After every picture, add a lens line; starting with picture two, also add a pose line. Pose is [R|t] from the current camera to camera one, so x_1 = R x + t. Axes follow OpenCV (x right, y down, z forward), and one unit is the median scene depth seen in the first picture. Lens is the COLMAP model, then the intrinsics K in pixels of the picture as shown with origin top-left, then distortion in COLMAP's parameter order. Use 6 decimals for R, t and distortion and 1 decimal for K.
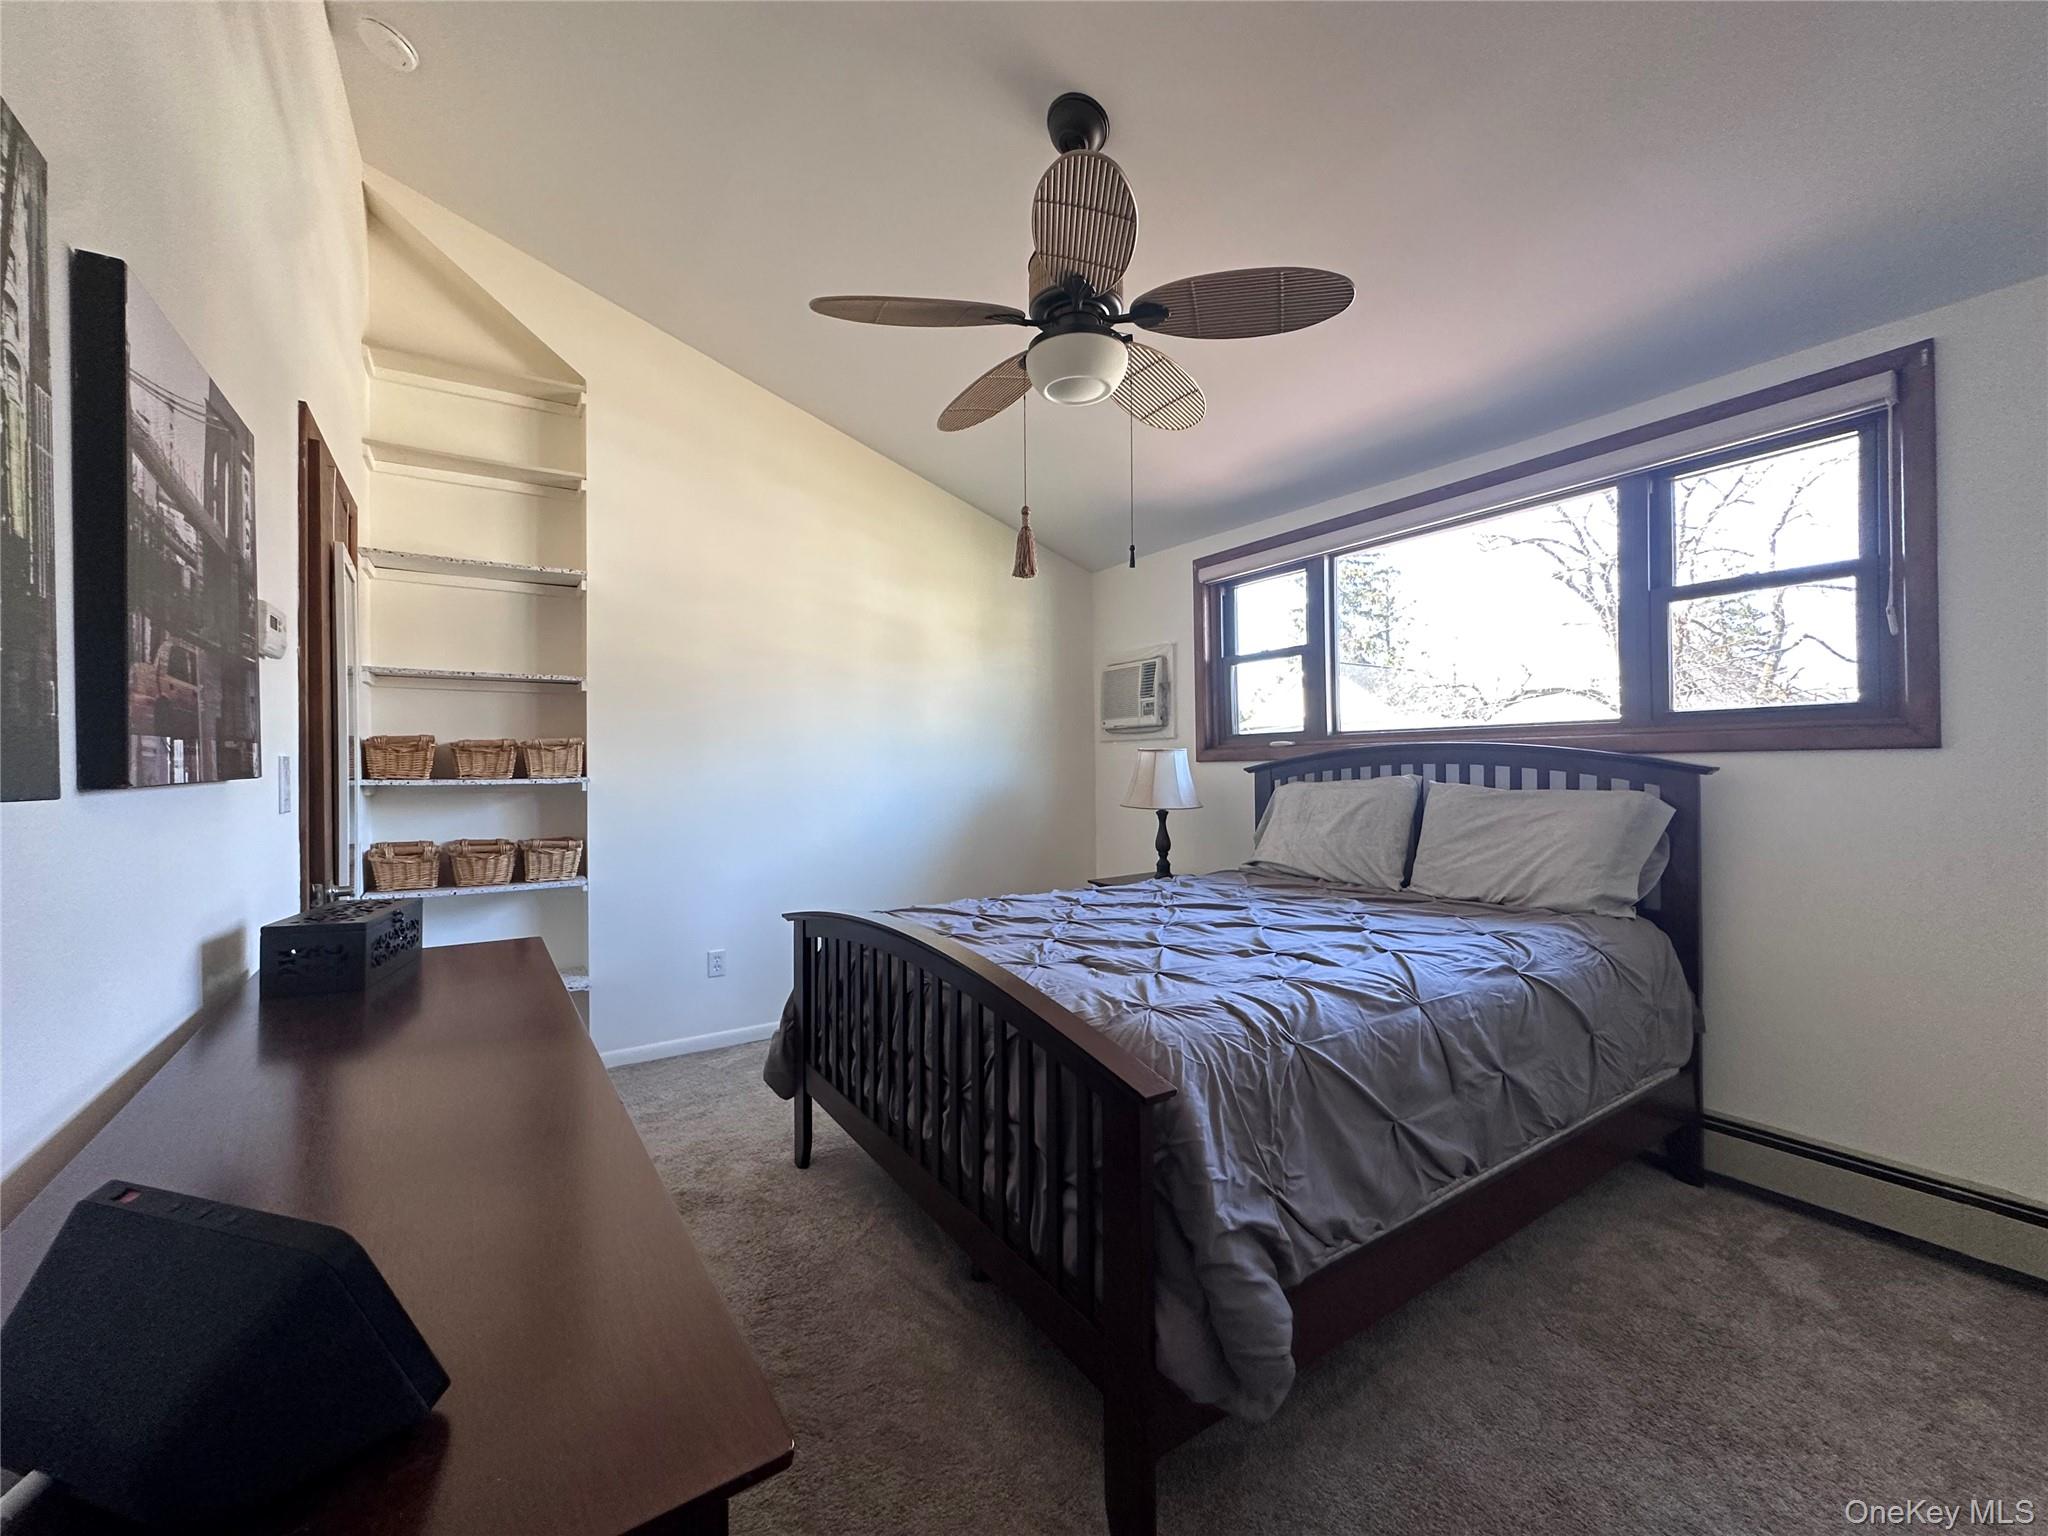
lens RADIAL K [[818.6, 0, 1023.0], [0, 818.6, 766.8], [0, 0, 1]] dist [-0.008082, 0.001911]
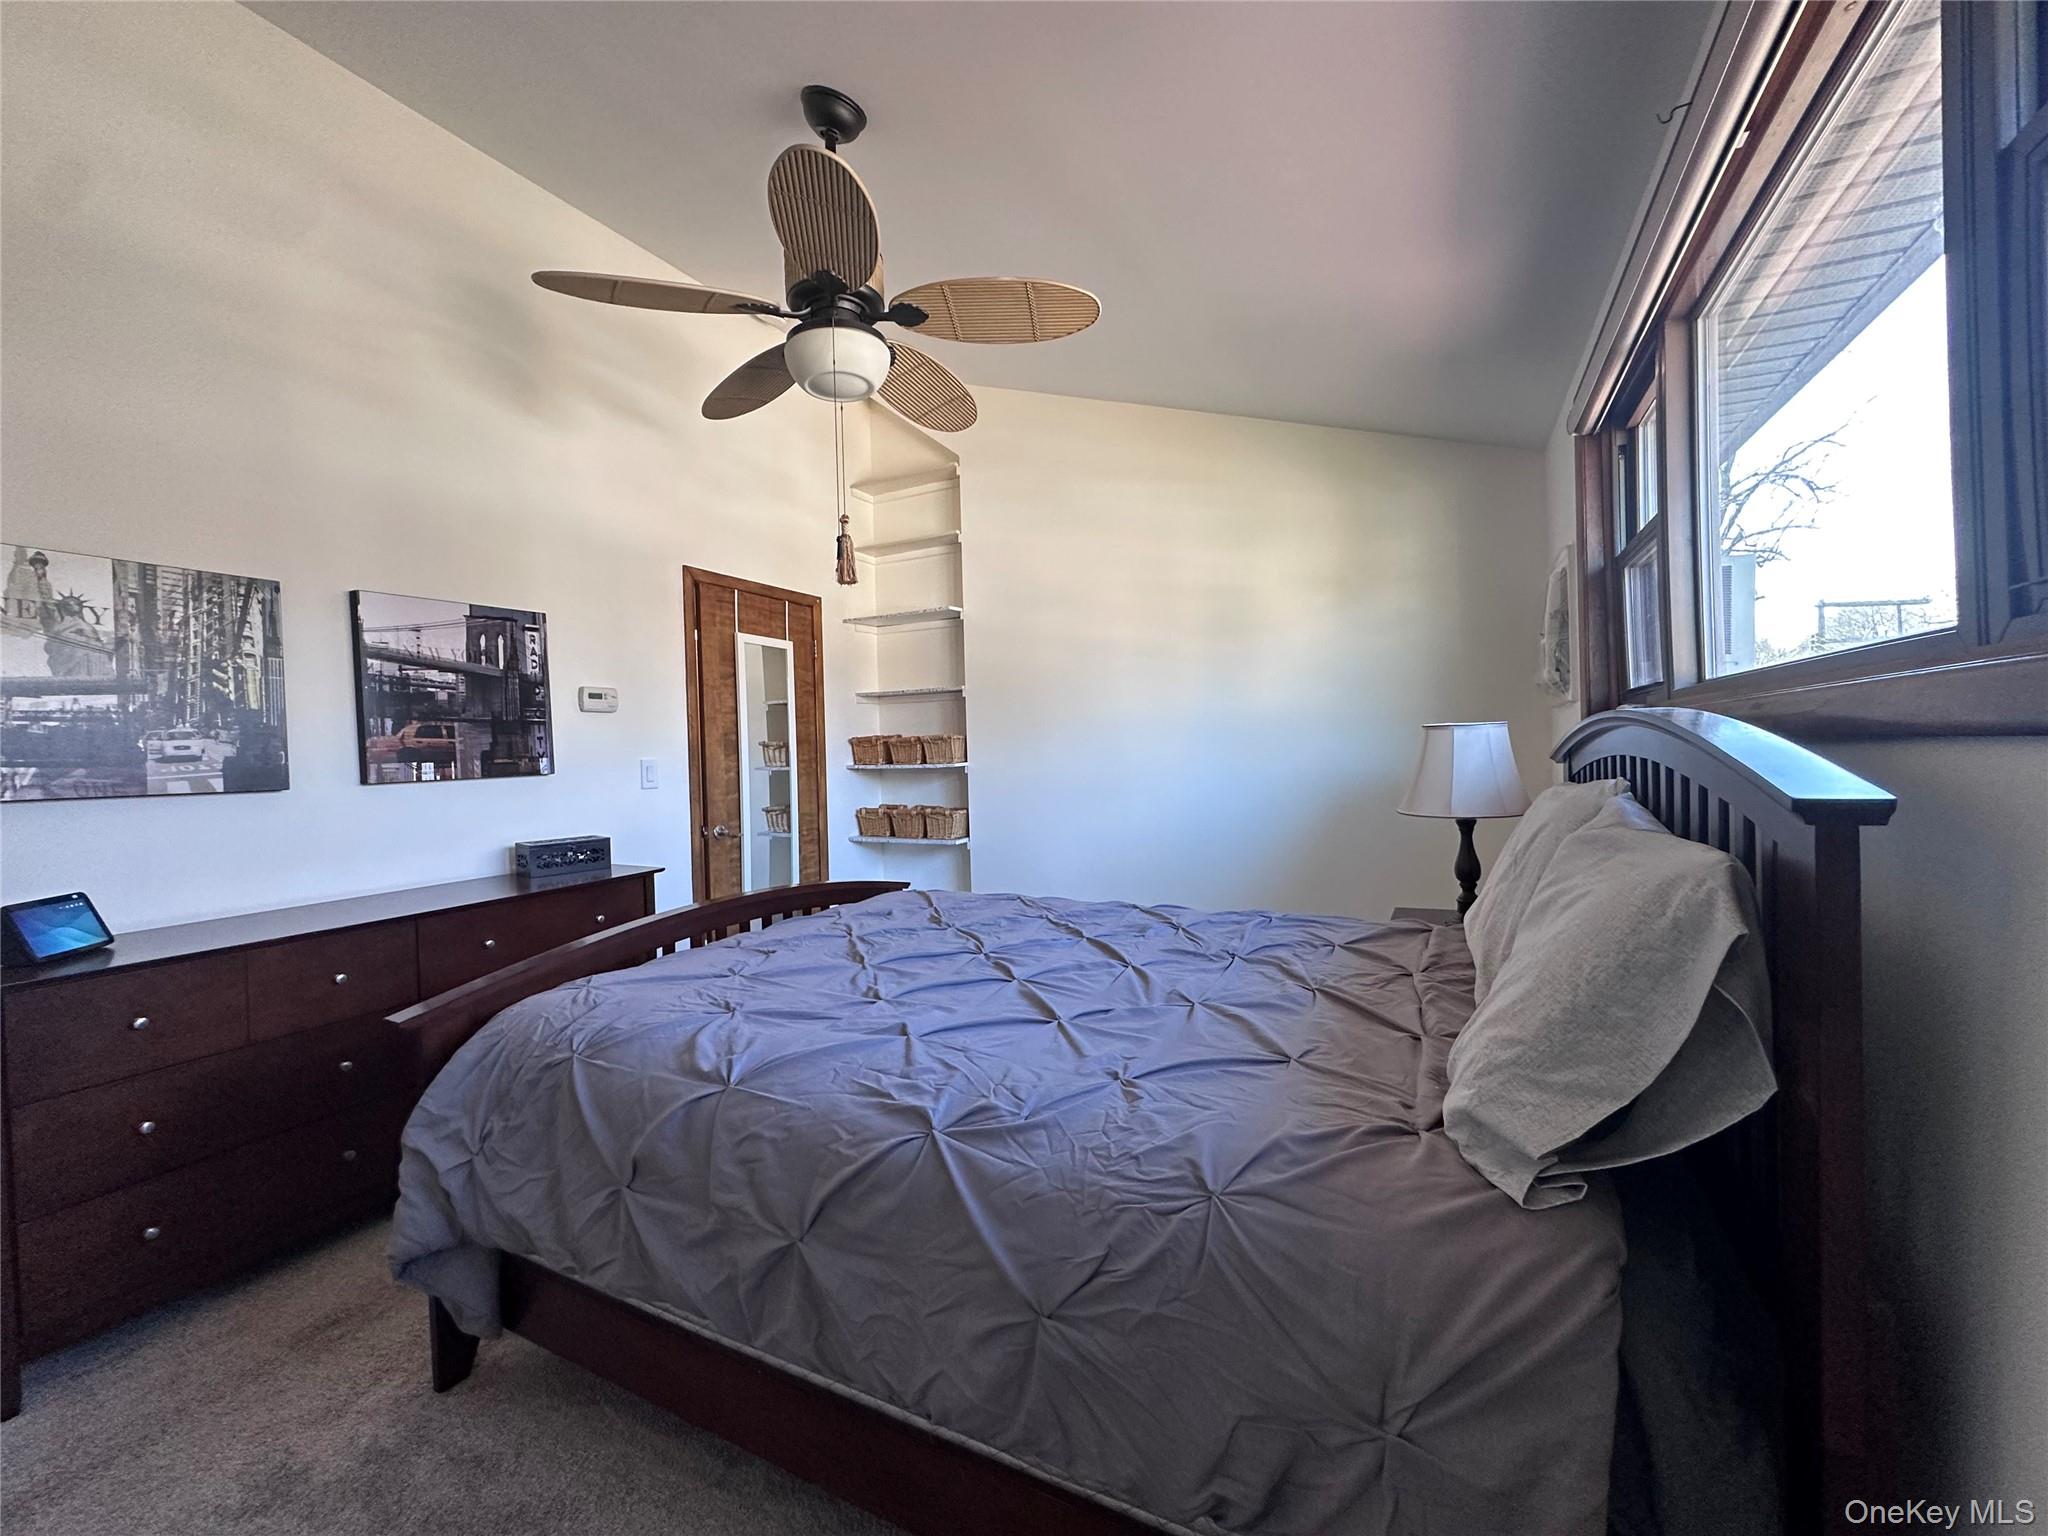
lens RADIAL K [[818.6, 0, 1023.0], [0, 818.6, 766.8], [0, 0, 1]] dist [-0.008082, 0.001911]
pose [[0.496400, 0.014730, -0.867969, 0.652458], [0.022941, 0.999284, 0.030079, -0.017795], [0.867791, -0.034843, 0.495707, 0.431356]]
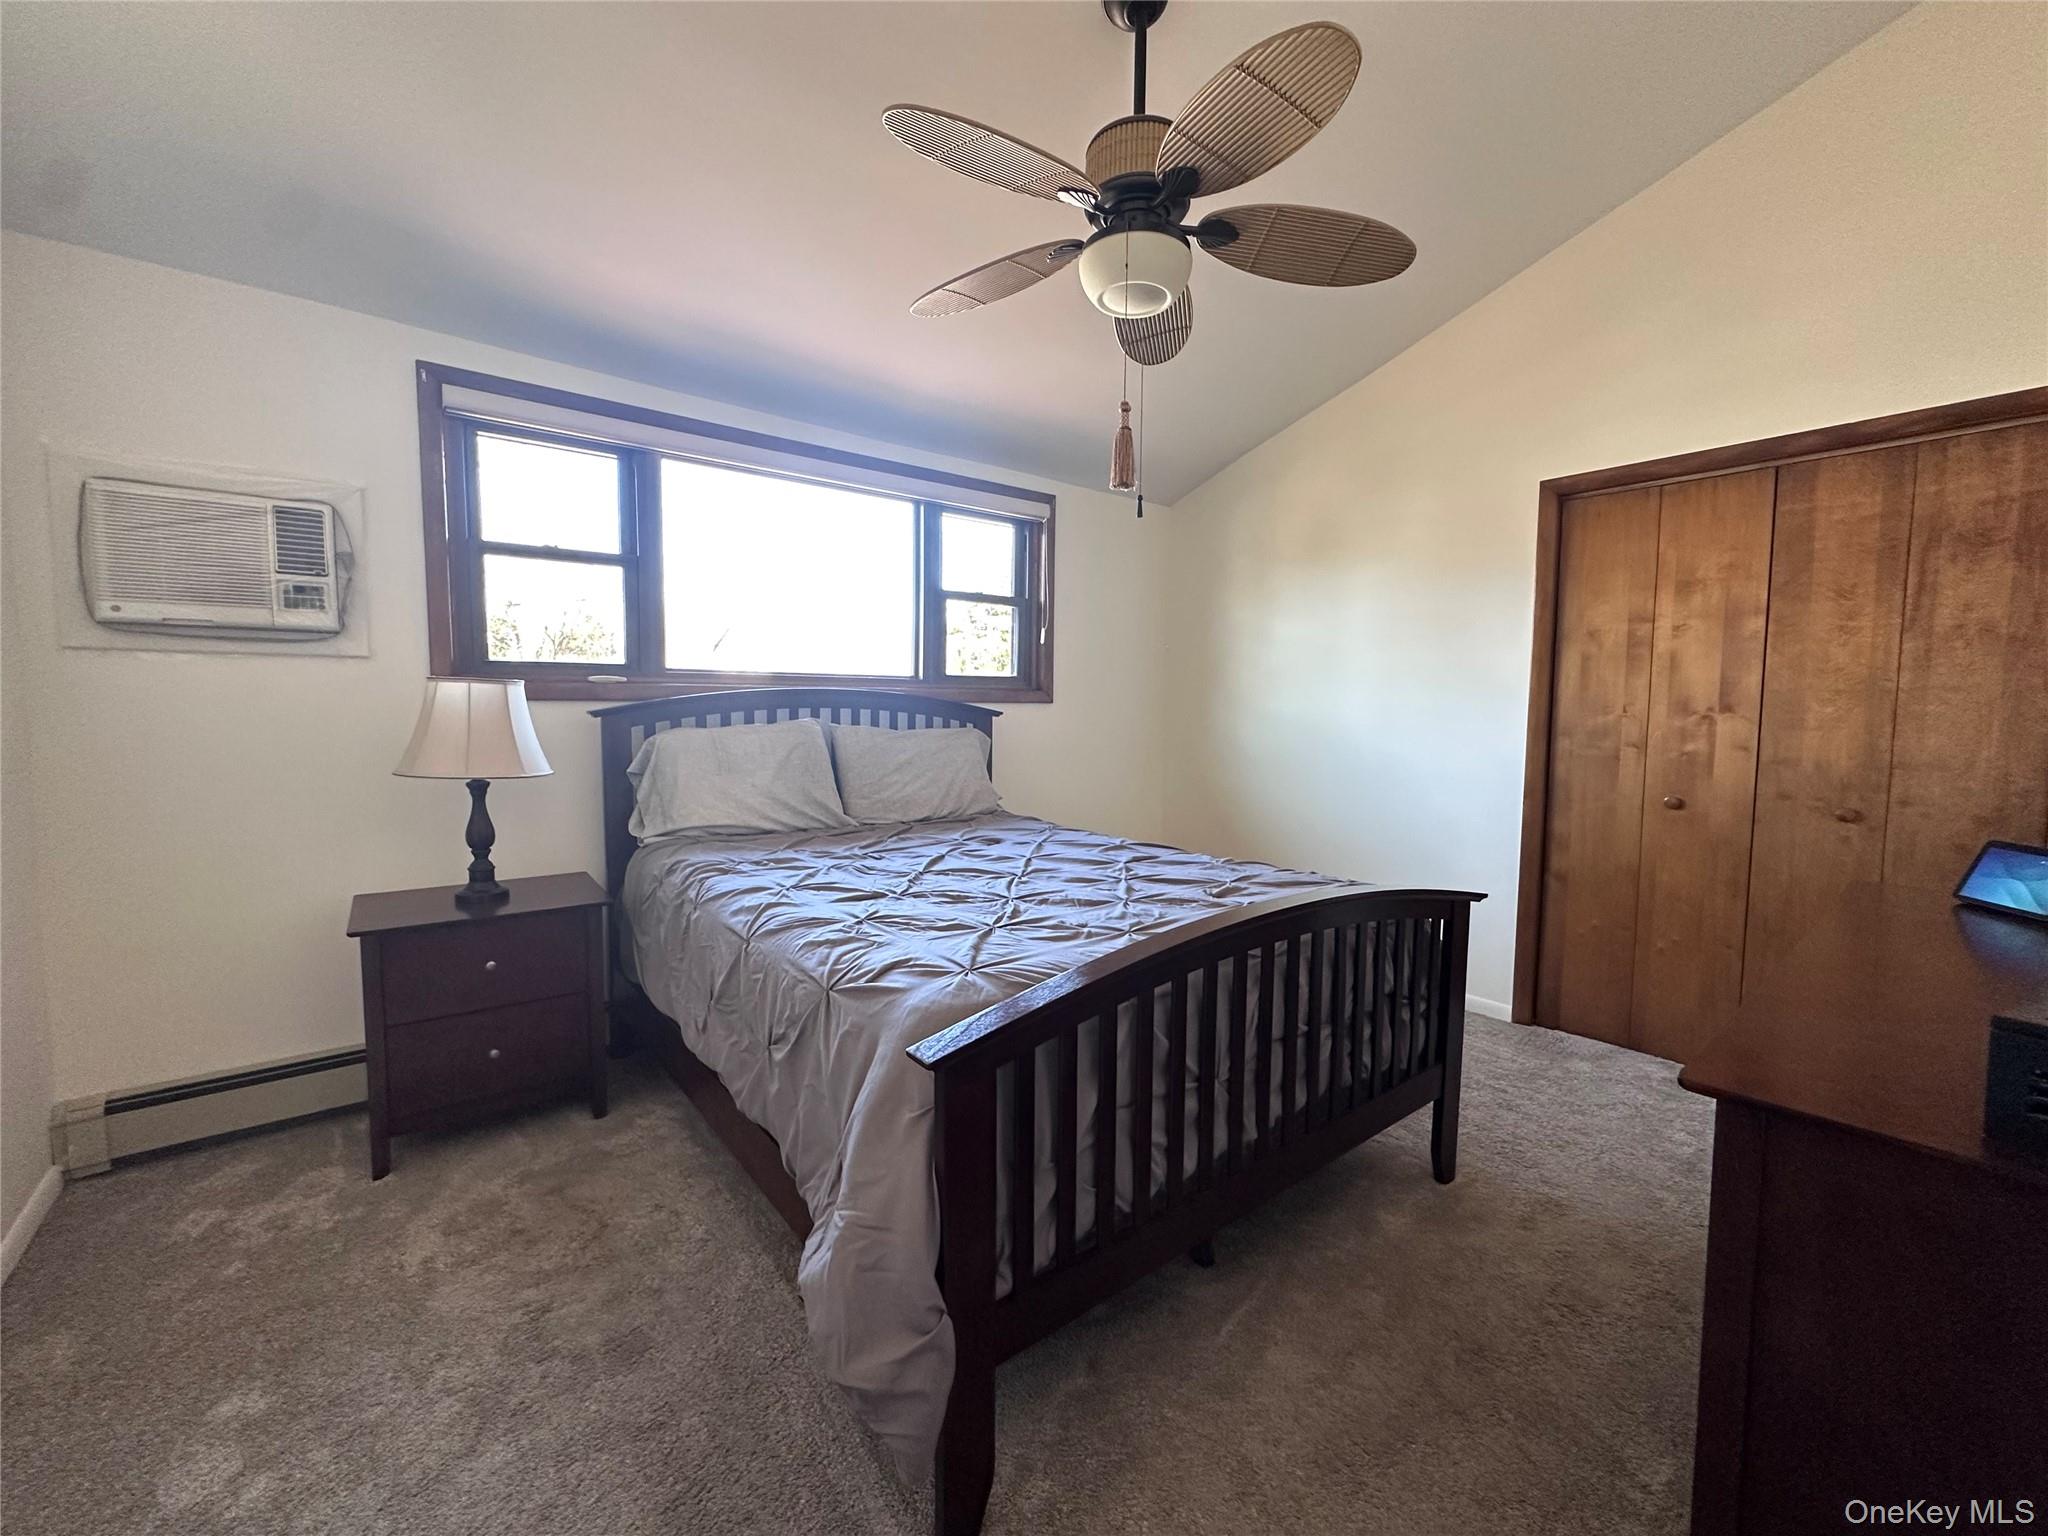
lens RADIAL K [[818.6, 0, 1023.0], [0, 818.6, 766.8], [0, 0, 1]] dist [-0.008082, 0.001911]
pose [[-0.088559, -0.069616, 0.993635, -0.542400], [-0.007977, 0.997572, 0.069180, -0.002464], [-0.996039, -0.001799, -0.088900, 0.758633]]
